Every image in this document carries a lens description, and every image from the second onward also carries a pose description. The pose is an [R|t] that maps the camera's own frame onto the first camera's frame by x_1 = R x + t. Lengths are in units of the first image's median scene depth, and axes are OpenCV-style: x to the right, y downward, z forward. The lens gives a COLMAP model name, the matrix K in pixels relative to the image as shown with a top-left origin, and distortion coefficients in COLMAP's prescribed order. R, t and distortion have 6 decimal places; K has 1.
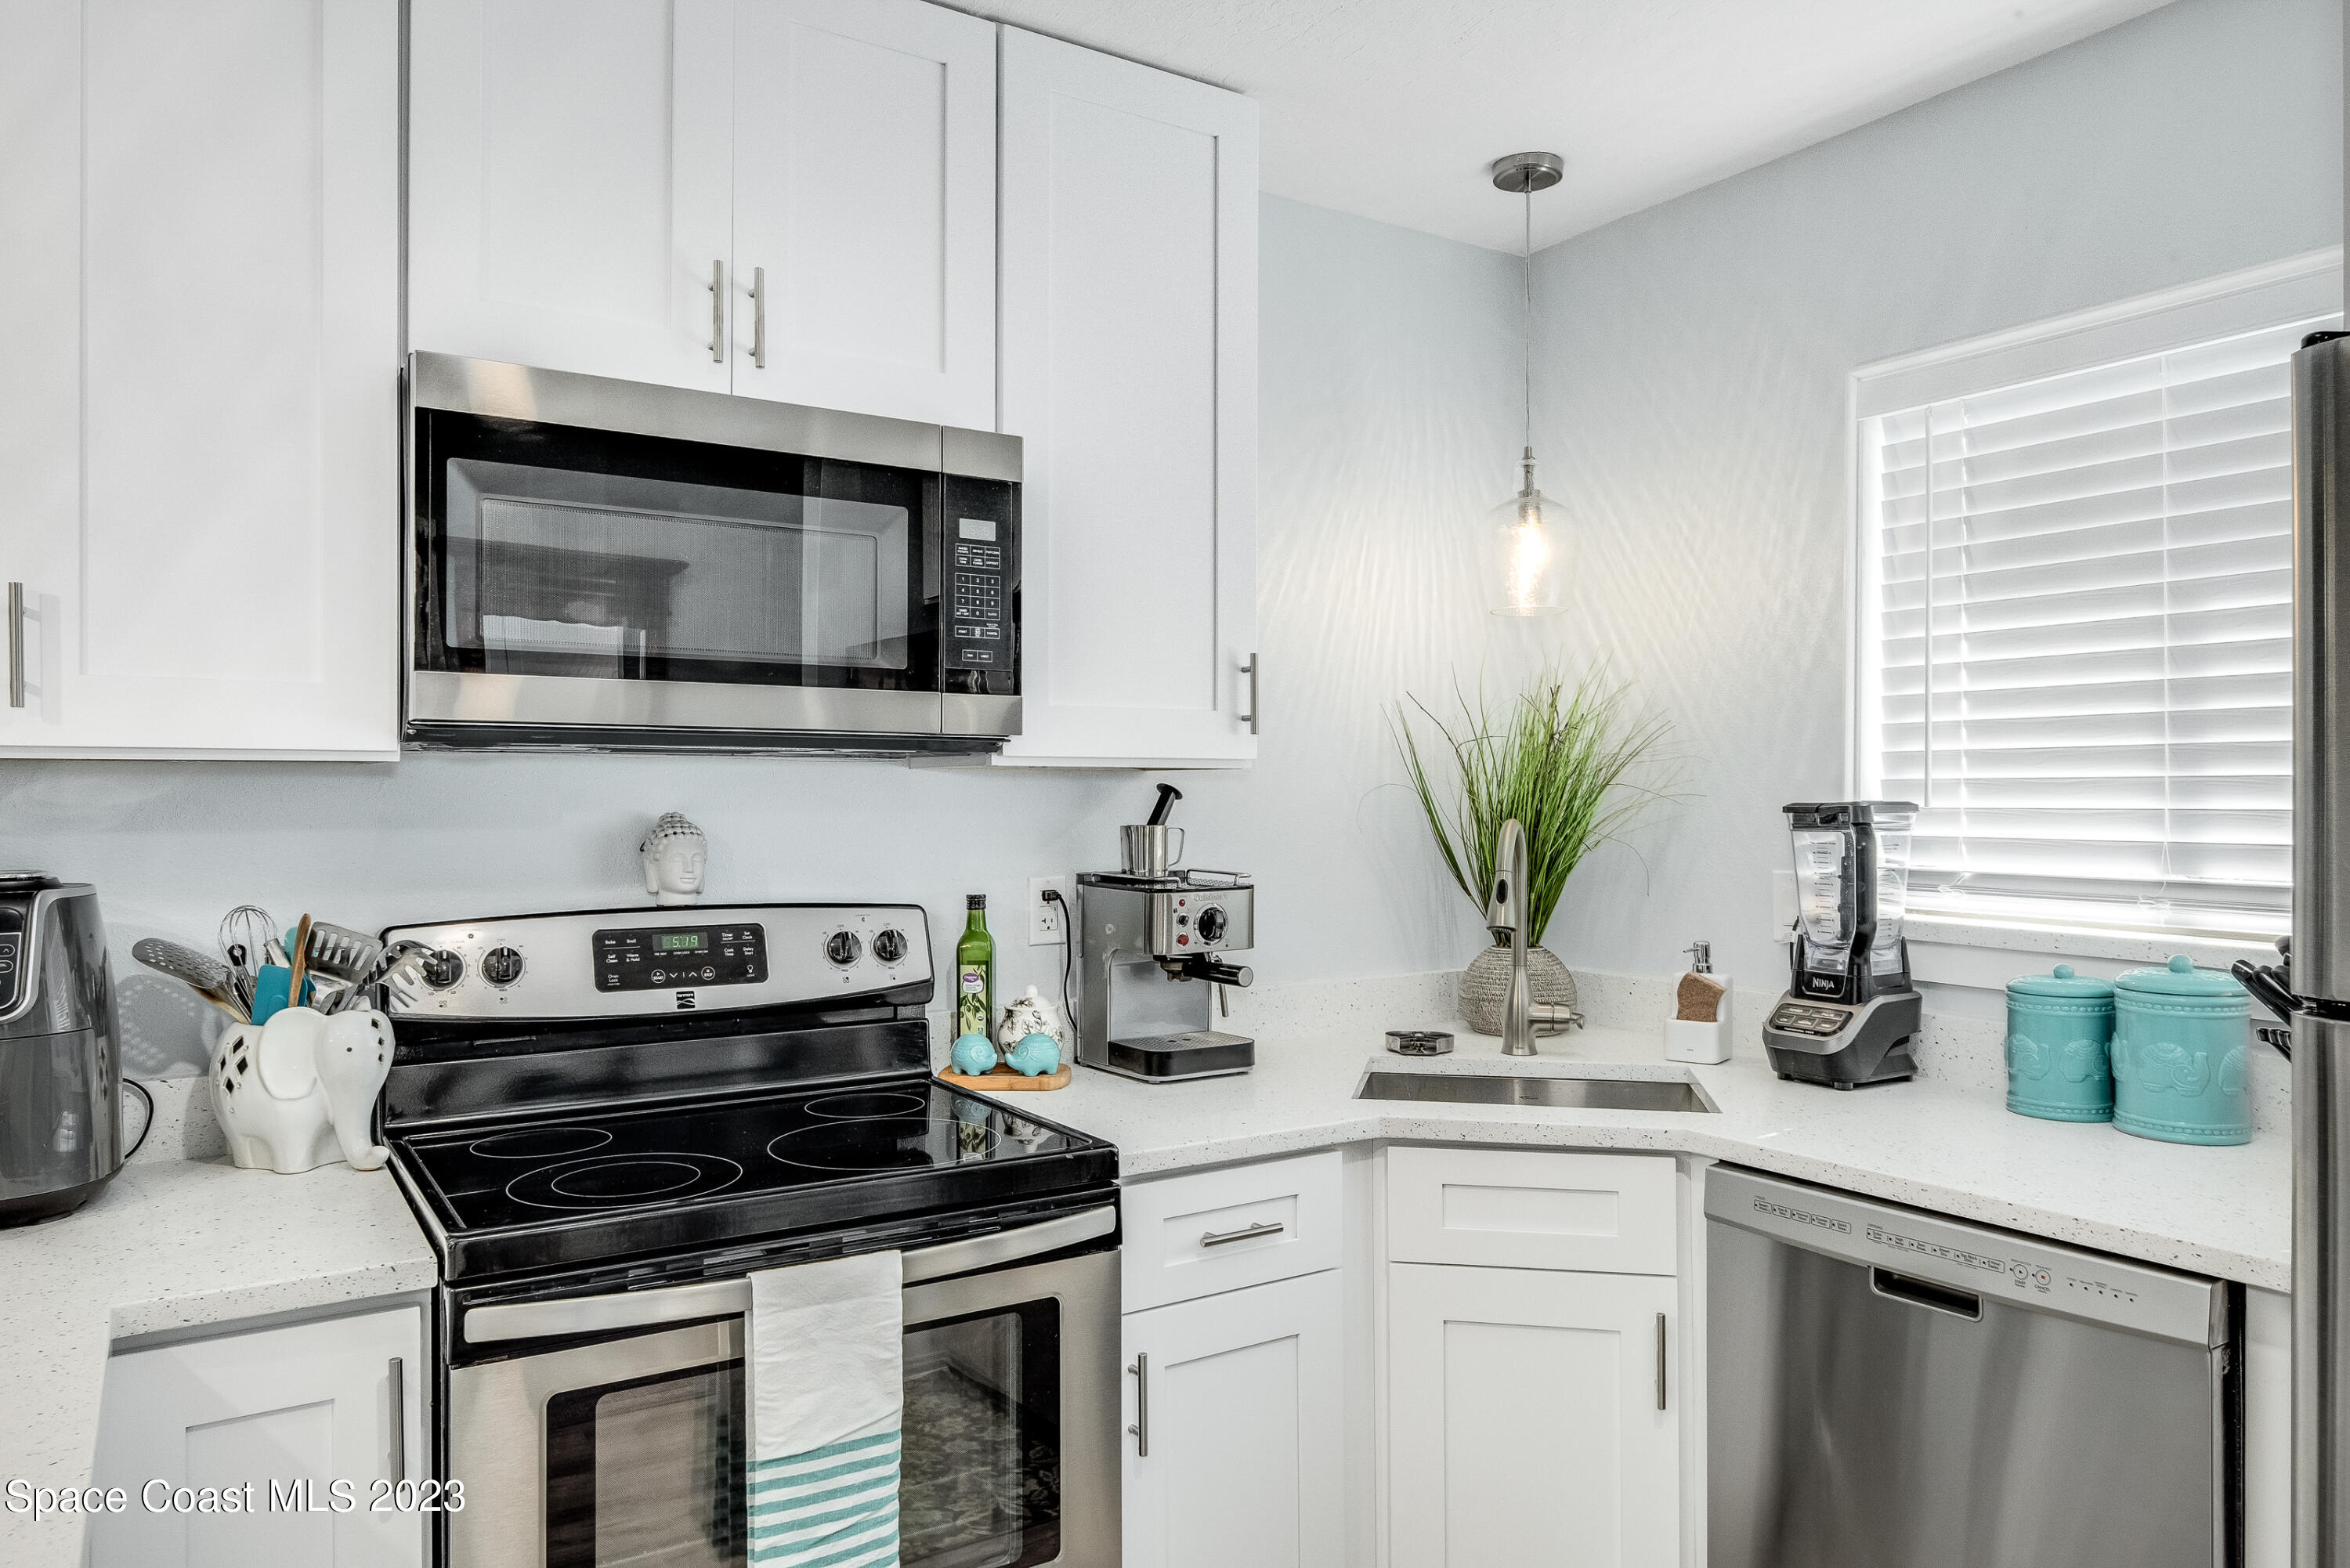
lens RADIAL K [[1552.5, 0, 1167.6], [0, 1552.5, 796.1], [0, 0, 1]] dist [0.001754, 0.001175]
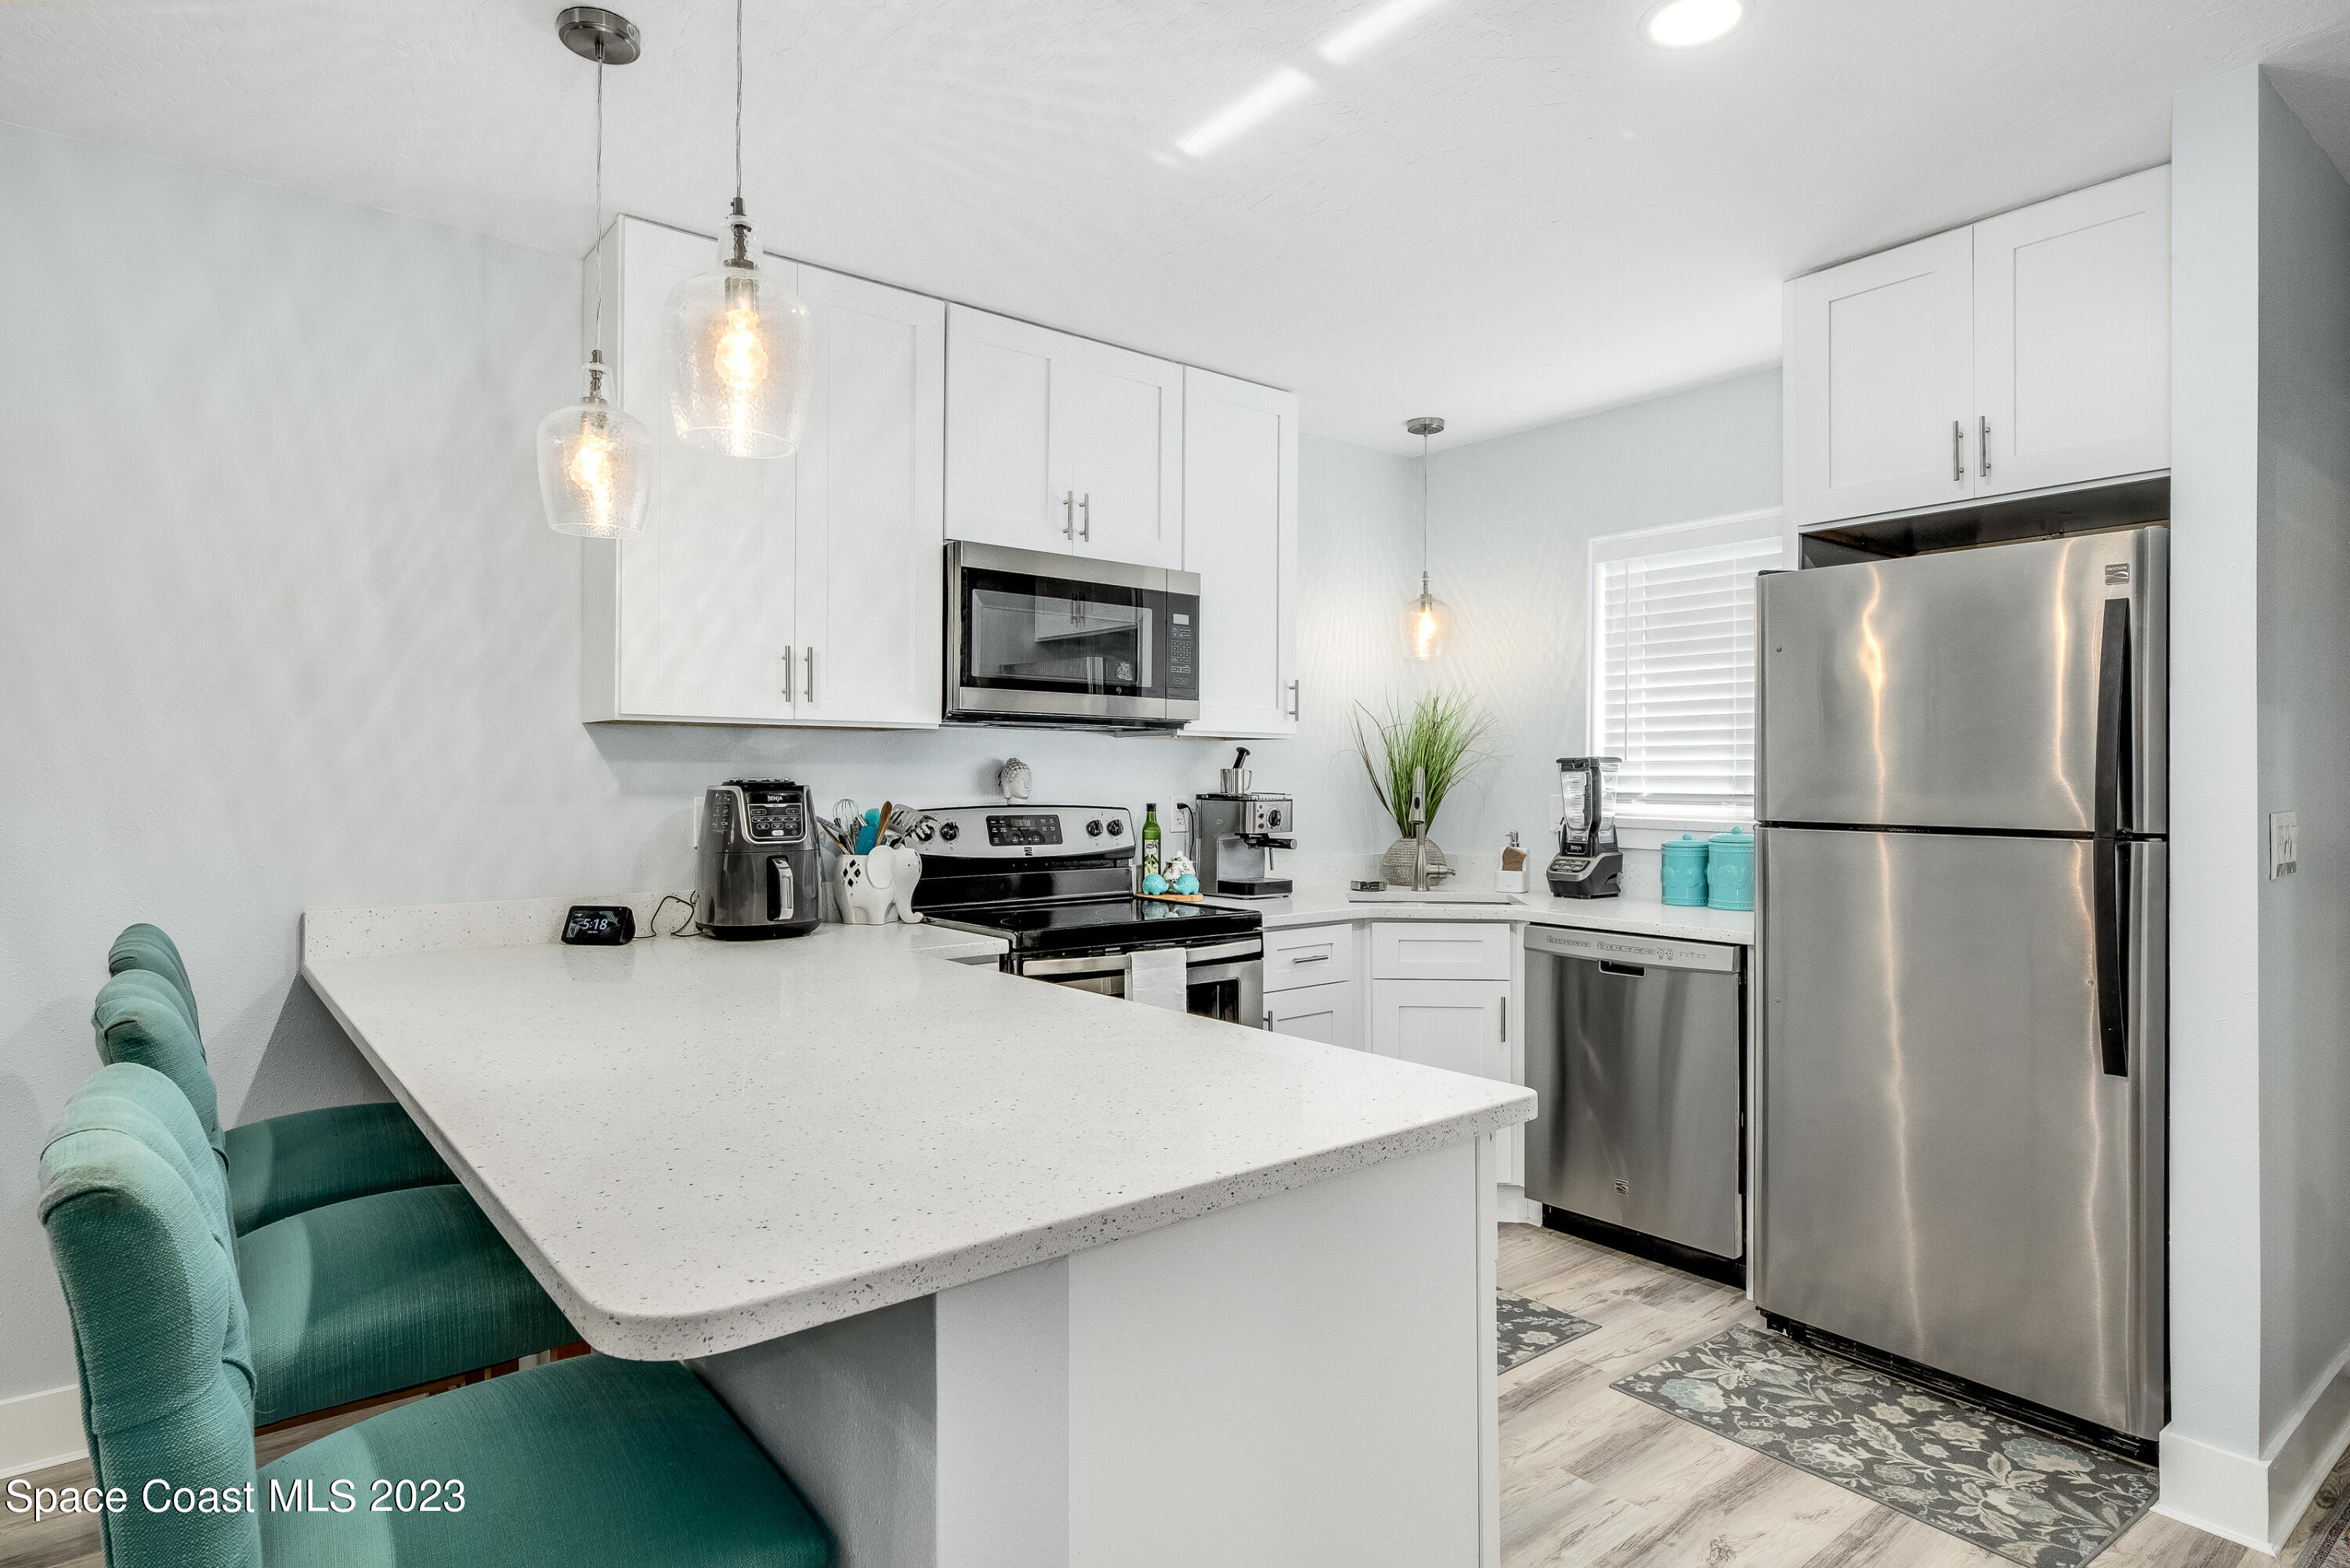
lens RADIAL K [[1272.1, 0, 1167.0], [0, 1272.1, 776.5], [0, 0, 1]] dist [-0.000512, -0.001193]
pose [[0.994793, 0.004021, 0.101838, -0.270198], [-0.003866, 0.999991, -0.001717, 0.033557], [-0.101844, 0.001314, 0.994799, -0.579206]]
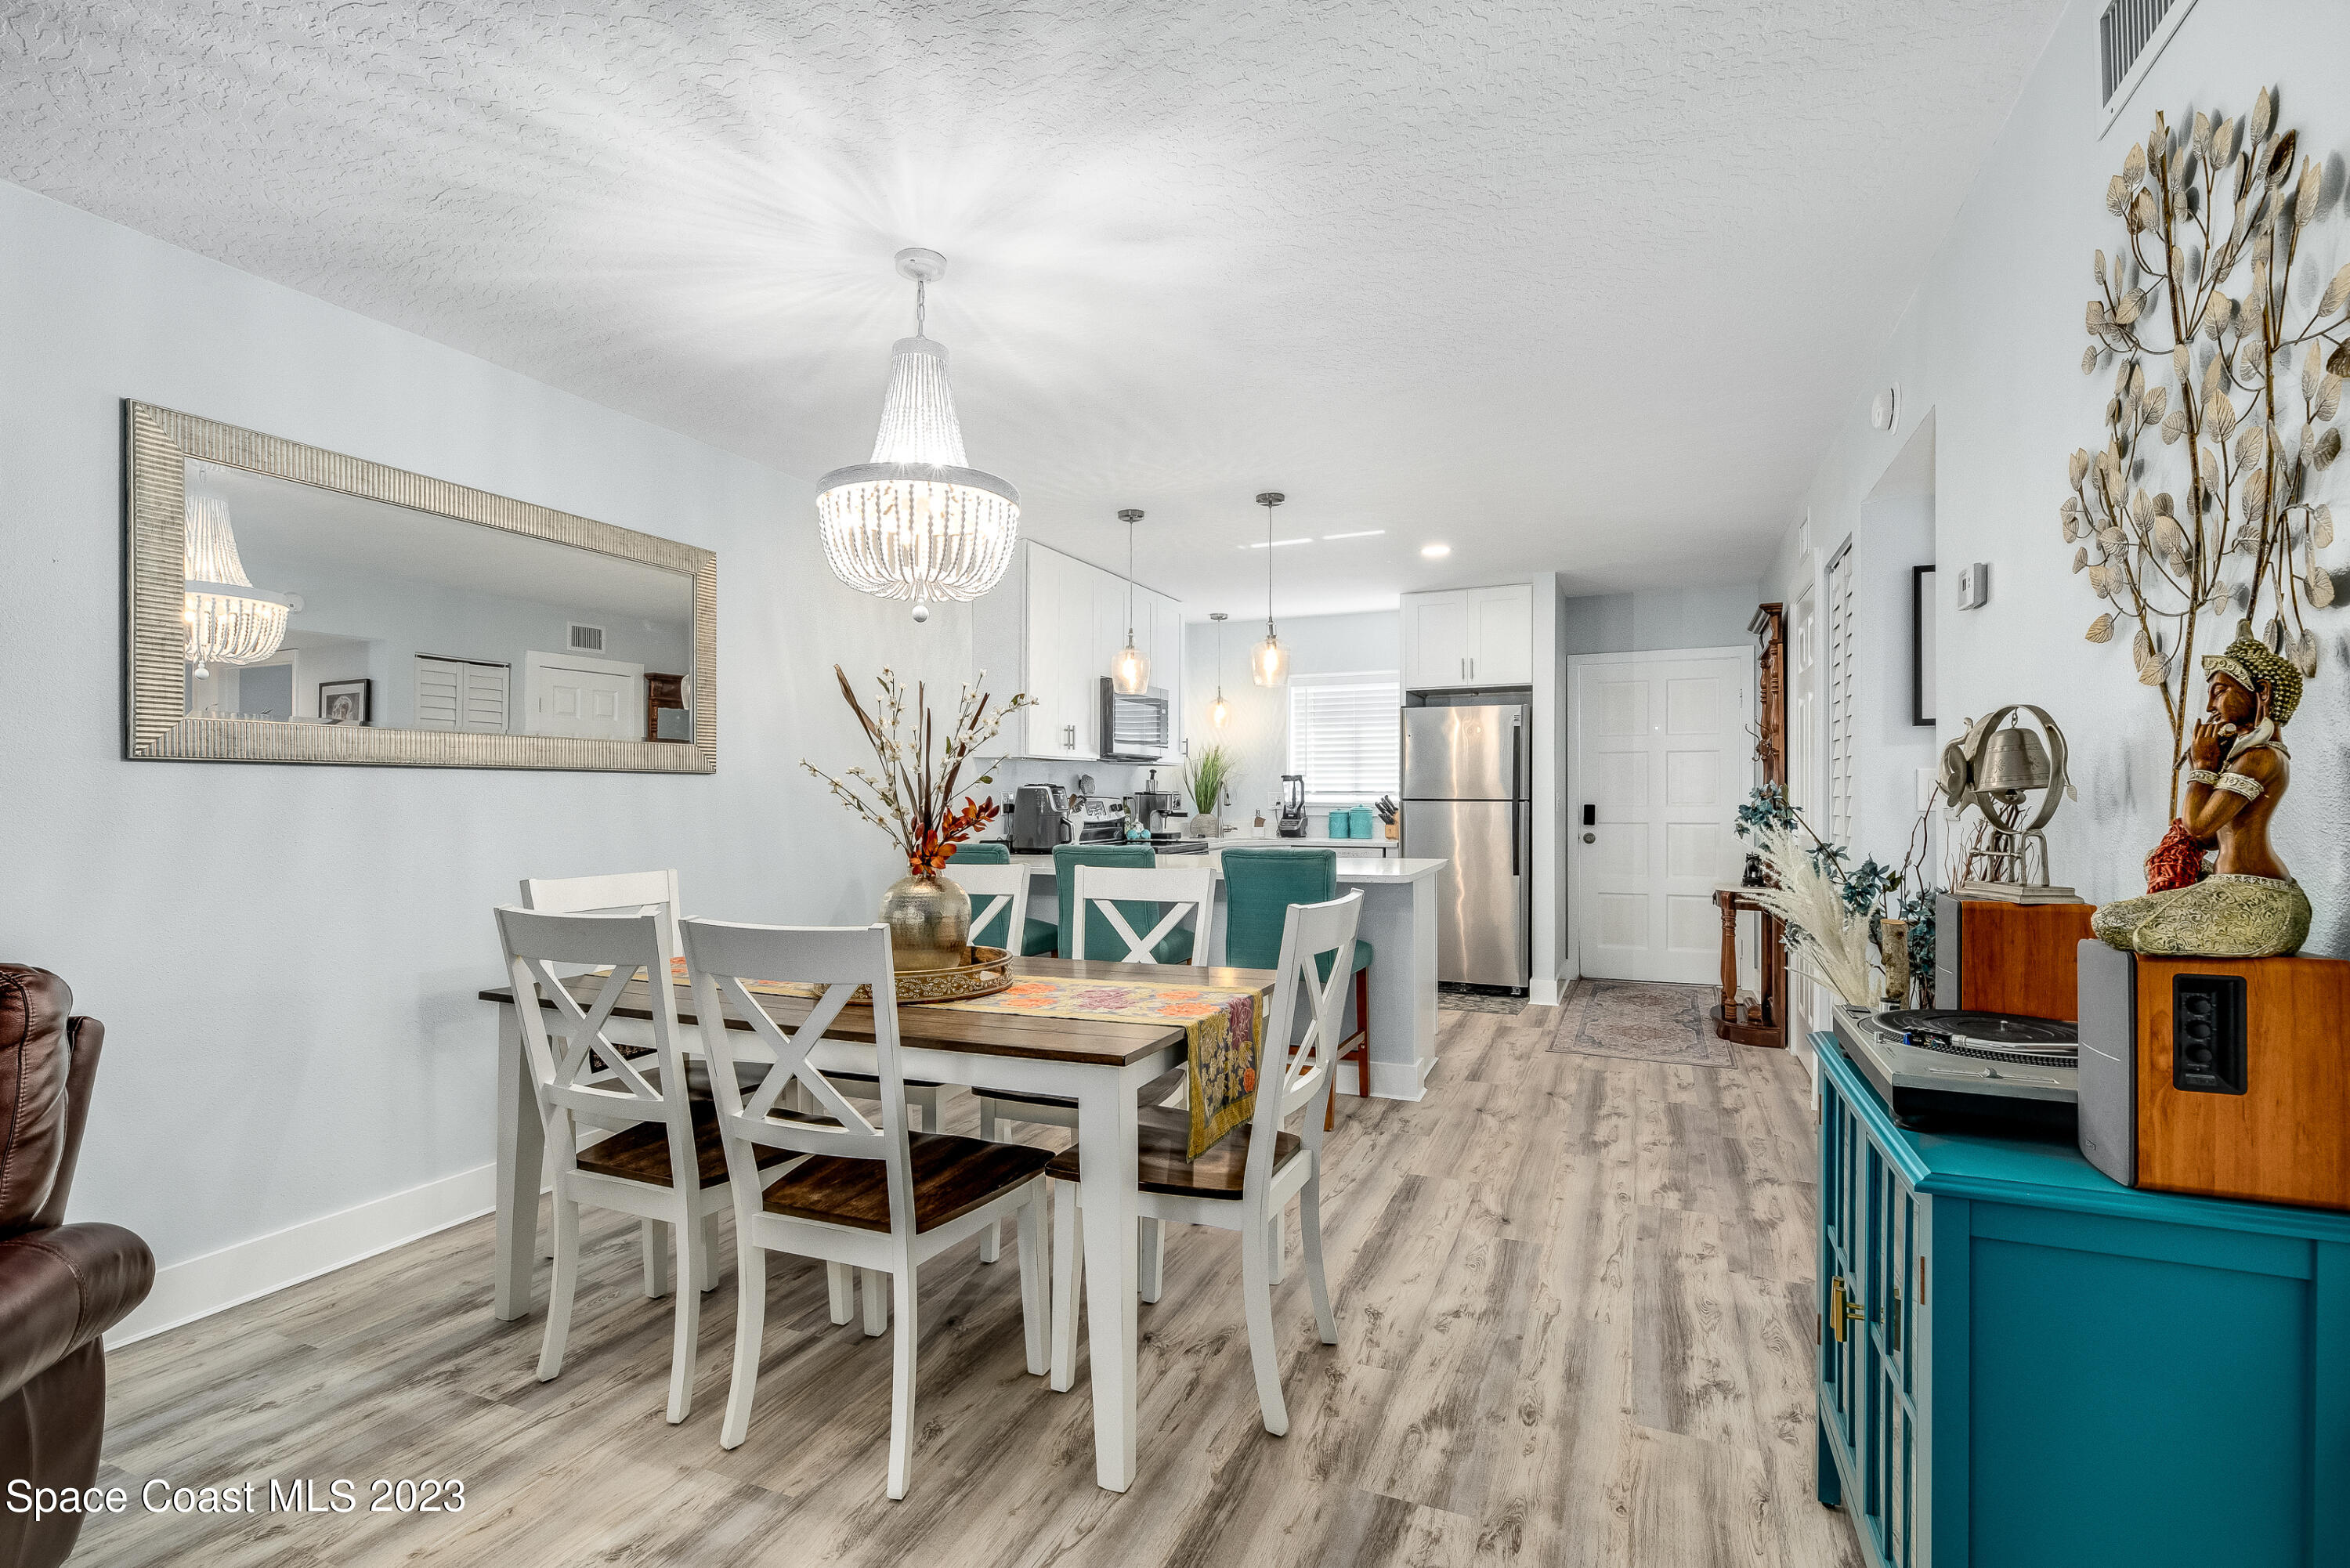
lens RADIAL K [[1089.6, 0, 1160.0], [0, 1089.6, 803.1], [0, 0, 1]] dist [-0.001082, -0.000055]
pose [[0.835554, -0.004438, 0.549390, -1.625461], [-0.000851, 0.999956, 0.009372, 0.056283], [-0.549408, -0.008299, 0.835513, -1.422458]]
